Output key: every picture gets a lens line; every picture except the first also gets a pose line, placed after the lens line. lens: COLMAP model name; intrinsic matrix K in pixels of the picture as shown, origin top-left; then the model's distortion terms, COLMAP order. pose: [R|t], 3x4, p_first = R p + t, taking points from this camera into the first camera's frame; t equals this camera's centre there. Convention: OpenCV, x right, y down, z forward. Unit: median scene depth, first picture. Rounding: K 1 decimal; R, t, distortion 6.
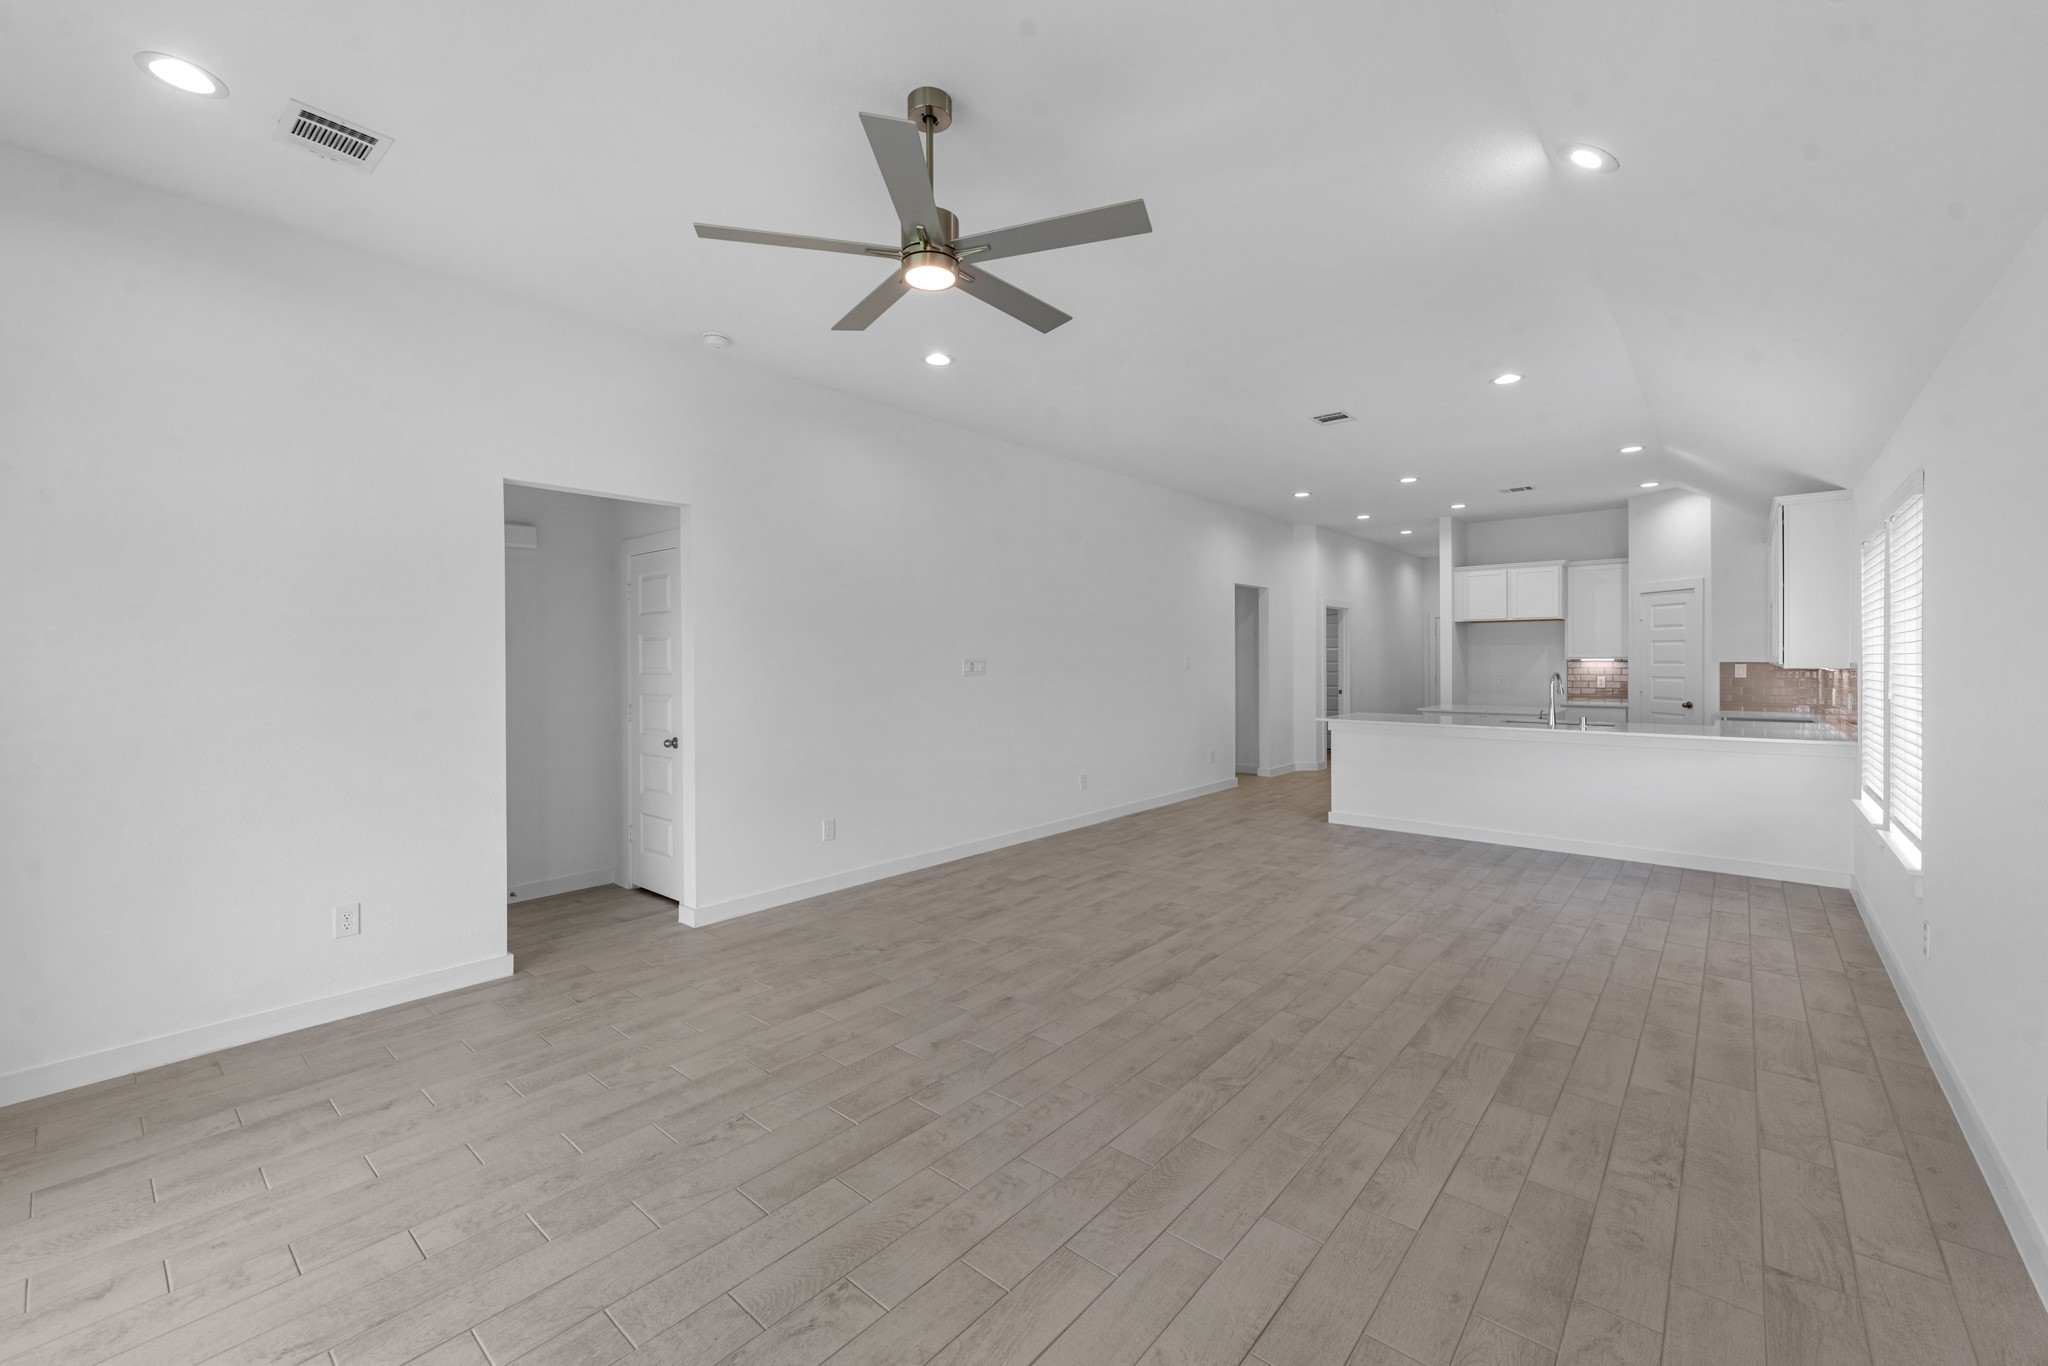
lens RADIAL K [[840.5, 0, 1011.7], [0, 840.5, 660.9], [0, 0, 1]] dist [0.000215, -0.000047]
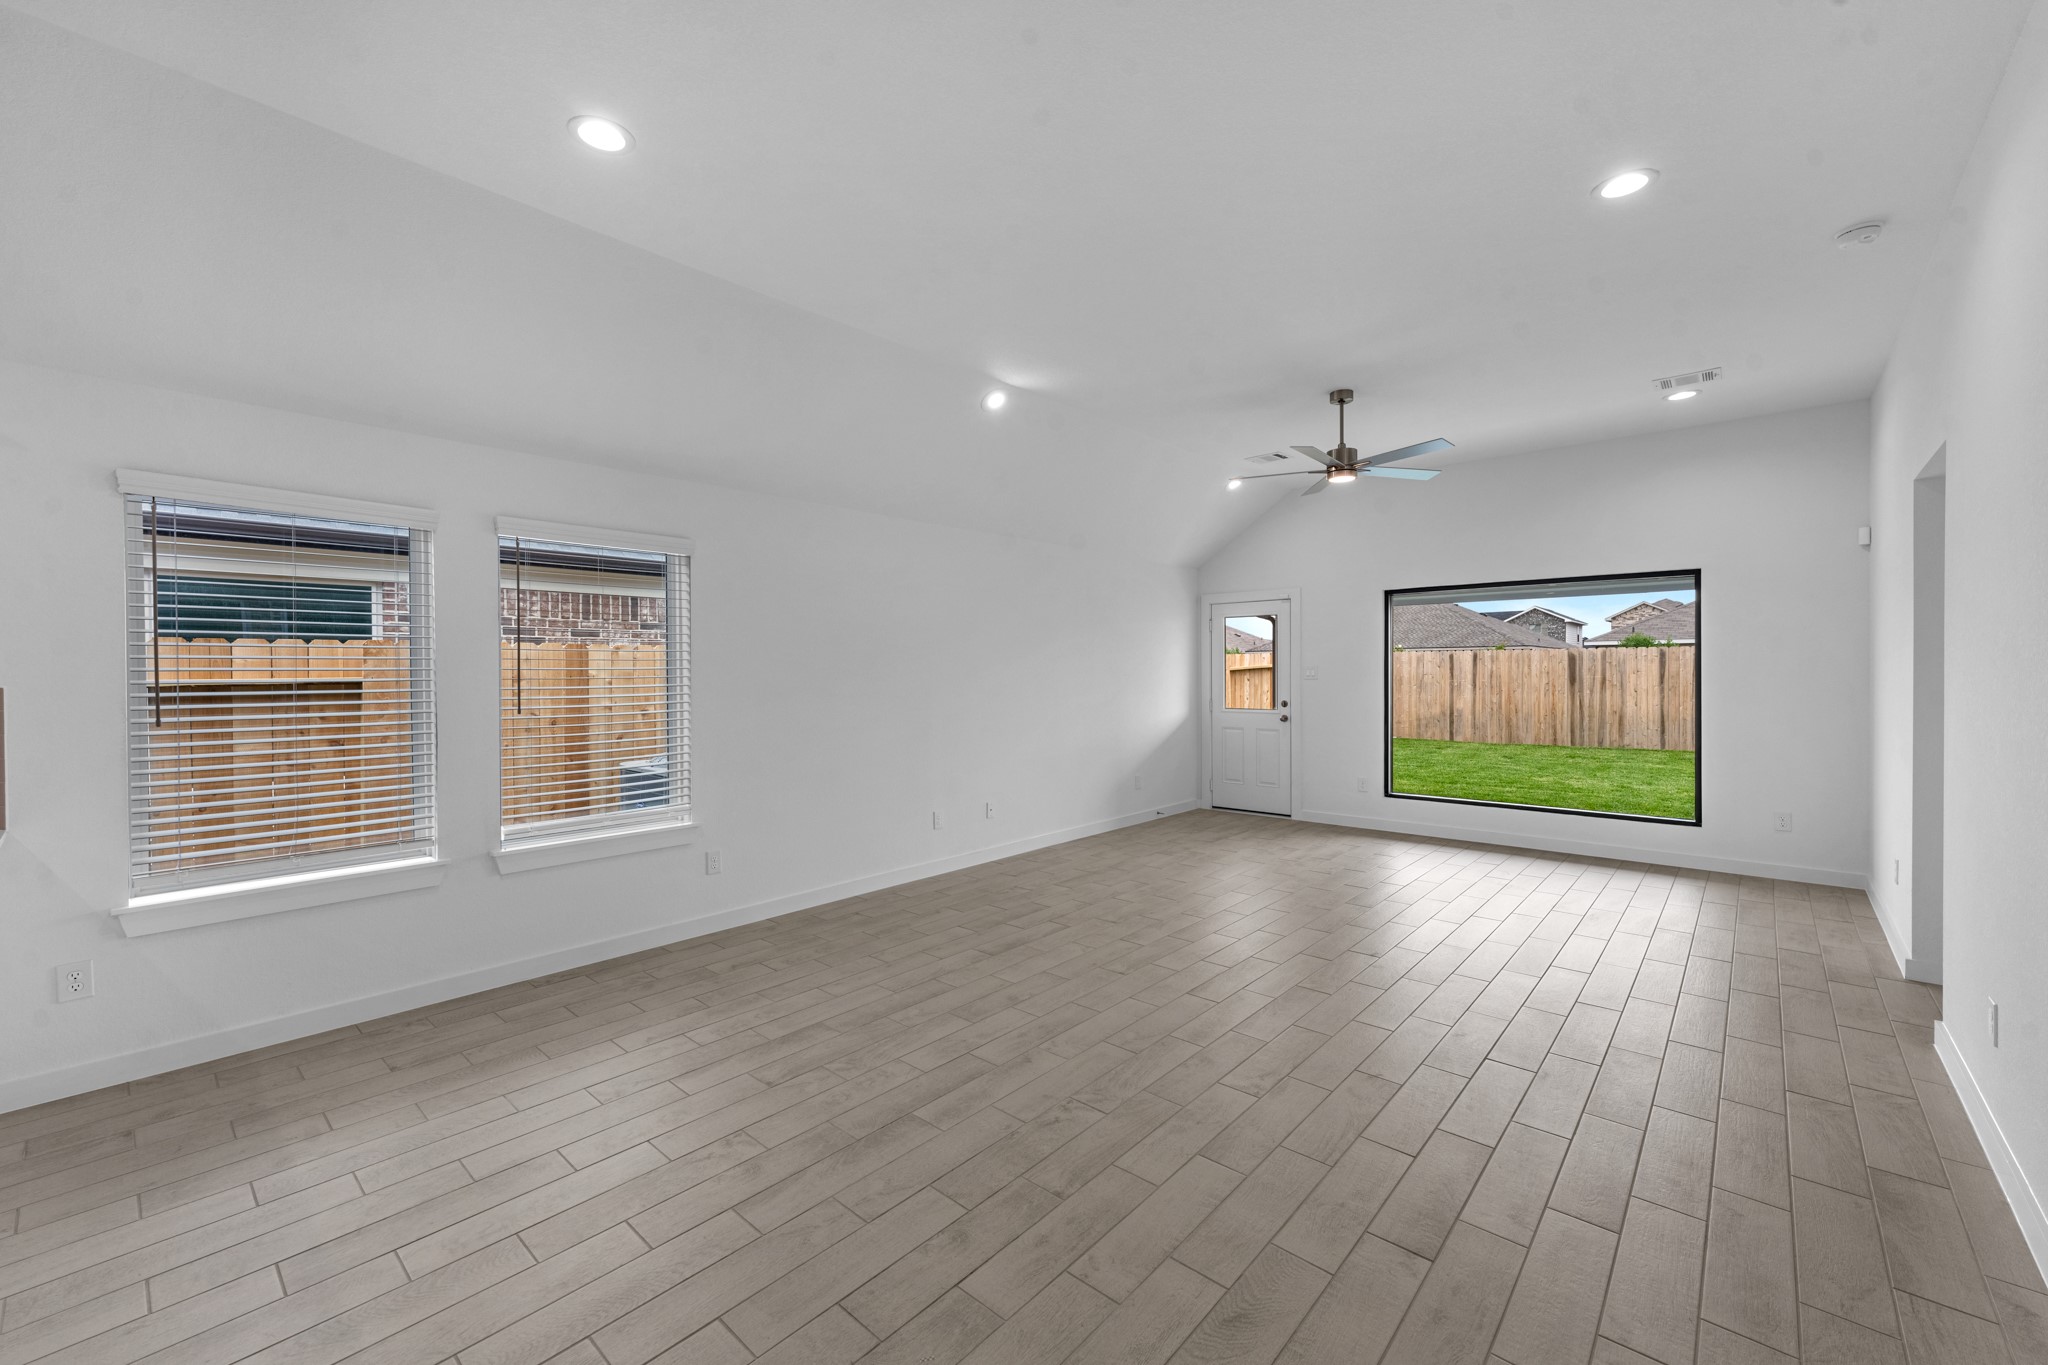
lens RADIAL K [[818.2, 0, 1016.8], [0, 818.2, 682.5], [0, 0, 1]] dist [0.000707, 0.000031]
pose [[-0.999794, 0.008186, 0.018578, 0.448328], [0.008512, 0.999809, 0.017582, -0.003297], [-0.018431, 0.017737, -0.999673, 2.051088]]
